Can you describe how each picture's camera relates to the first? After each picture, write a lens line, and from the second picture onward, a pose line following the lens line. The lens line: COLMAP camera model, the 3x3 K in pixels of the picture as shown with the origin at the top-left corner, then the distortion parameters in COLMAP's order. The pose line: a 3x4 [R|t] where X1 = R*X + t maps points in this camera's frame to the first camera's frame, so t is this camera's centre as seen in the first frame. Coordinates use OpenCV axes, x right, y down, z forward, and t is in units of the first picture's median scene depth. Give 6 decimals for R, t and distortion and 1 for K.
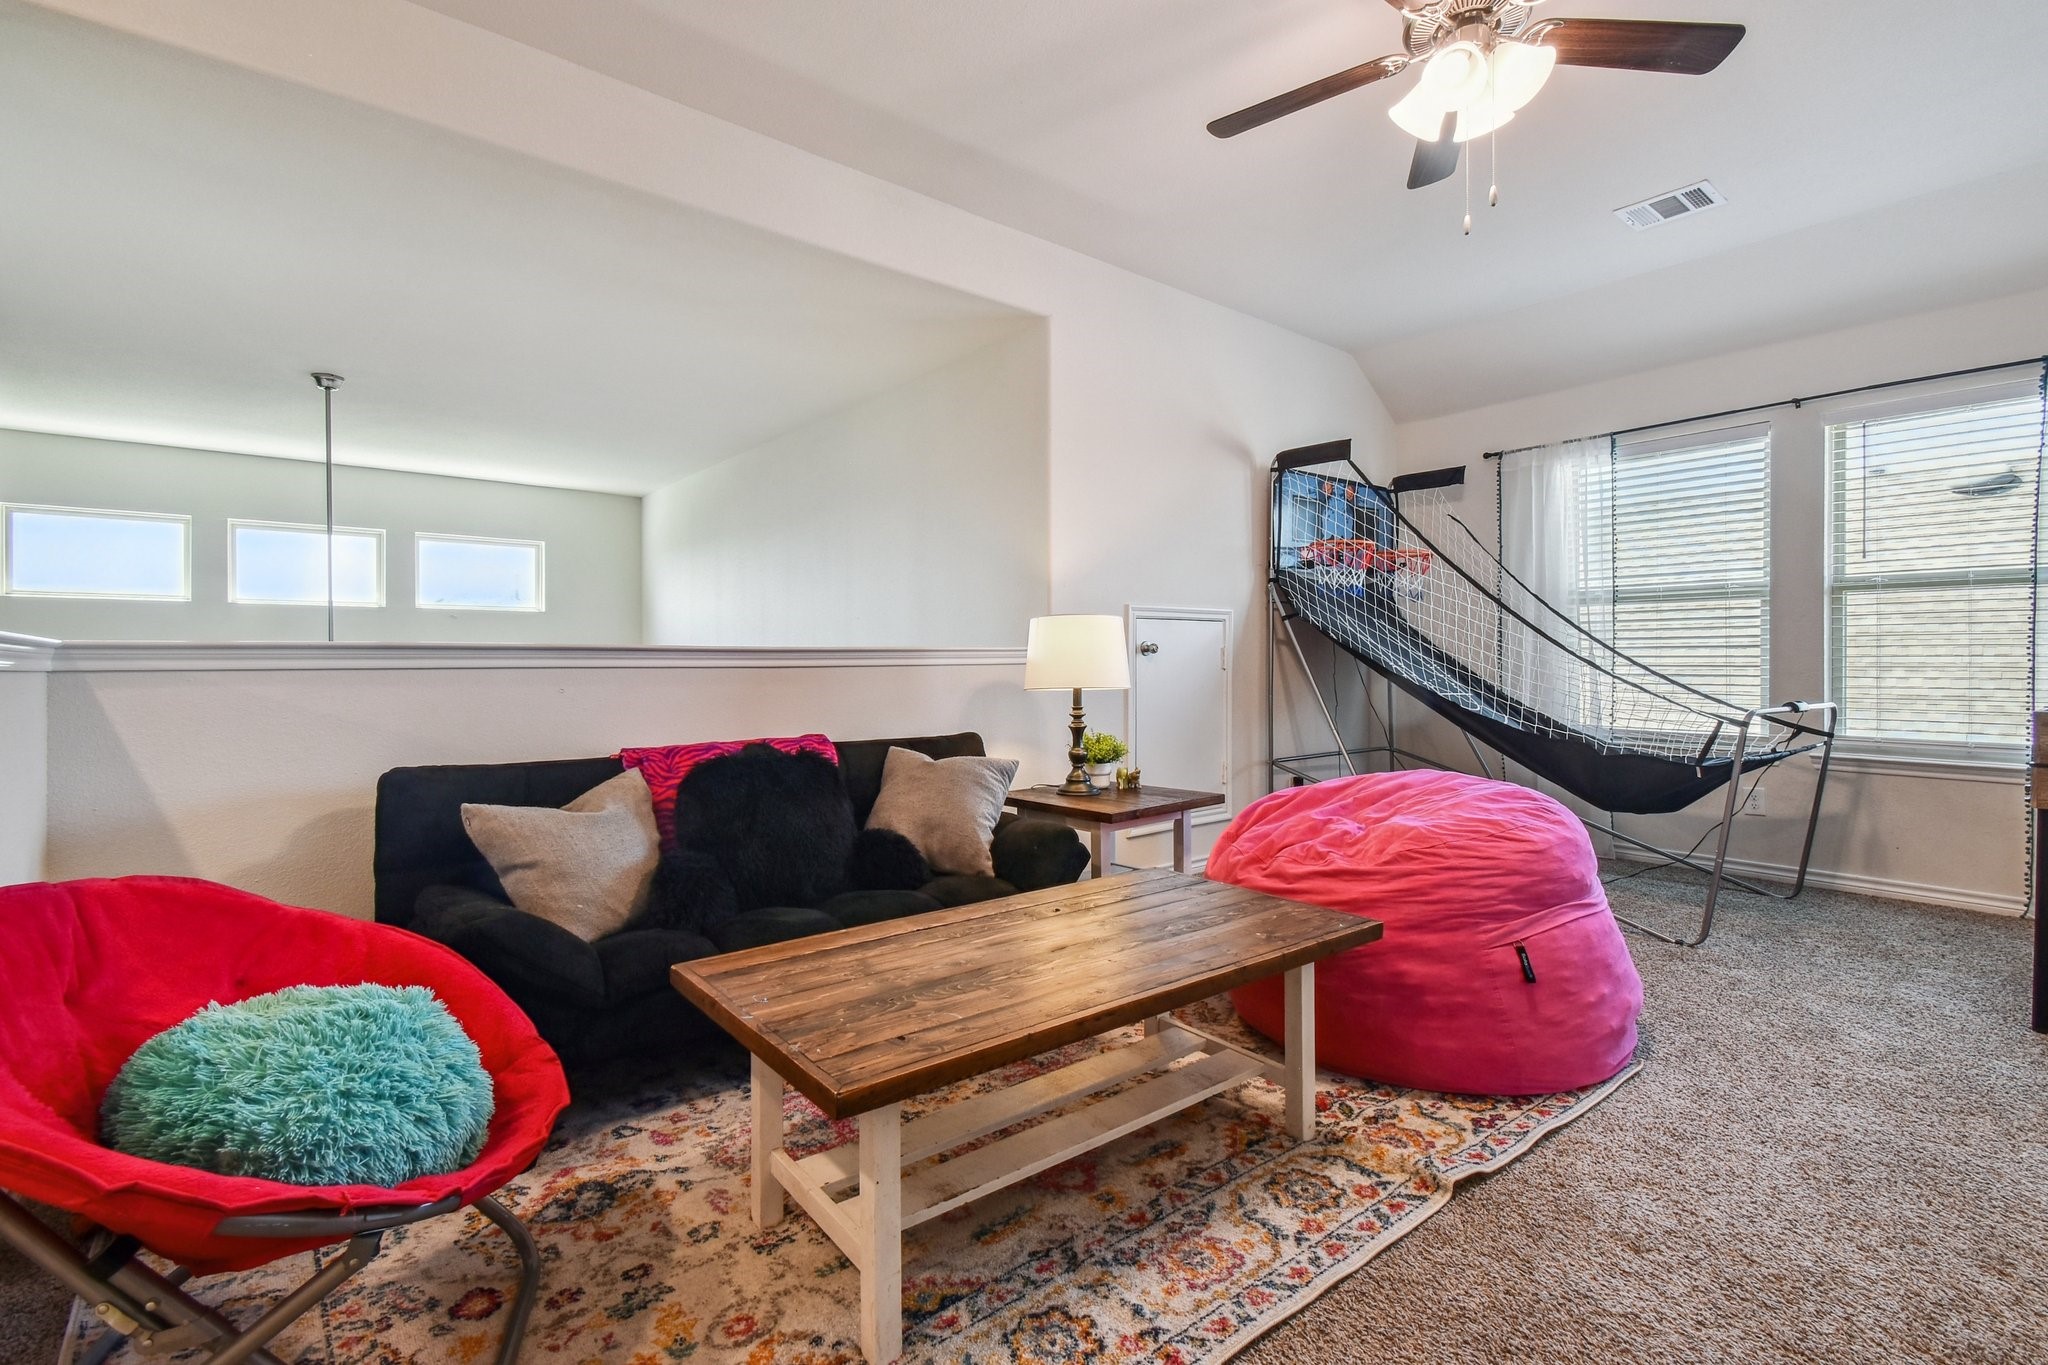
lens RADIAL K [[926.5, 0, 1021.7], [0, 926.5, 666.5], [0, 0, 1]] dist [-0.000766, 0.000088]
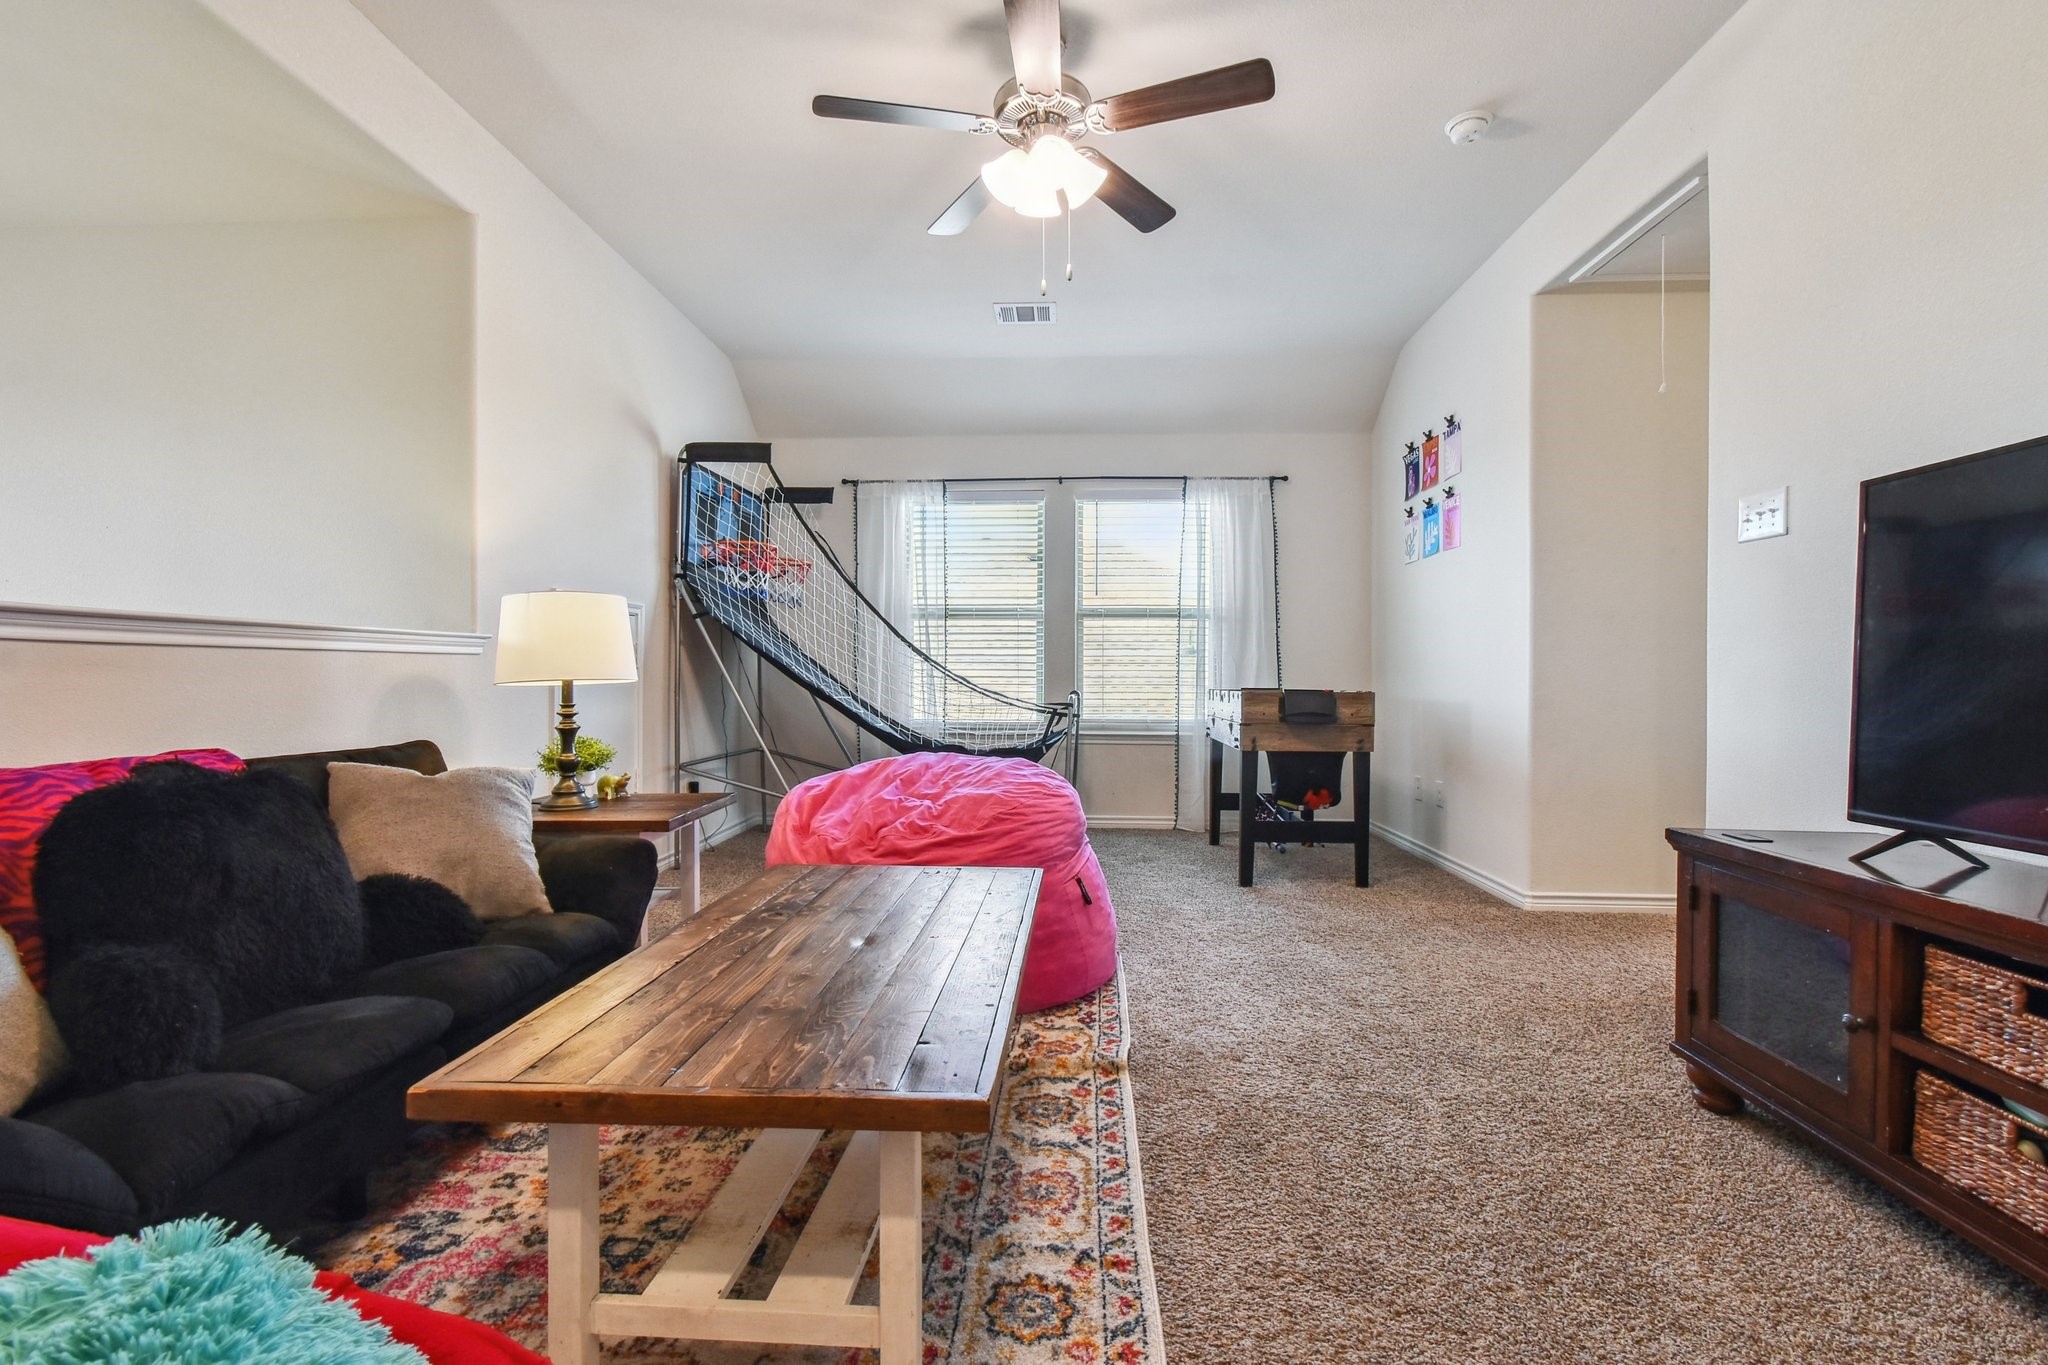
lens RADIAL K [[929.5, 0, 1024.0], [0, 929.5, 682.5], [0, 0, 1]] dist [-0.000181, 0.000240]
pose [[0.665064, 0.001445, 0.746785, -0.350415], [0.000786, 0.999996, -0.002635, 0.032495], [-0.746786, 0.002340, 0.665061, 0.170863]]
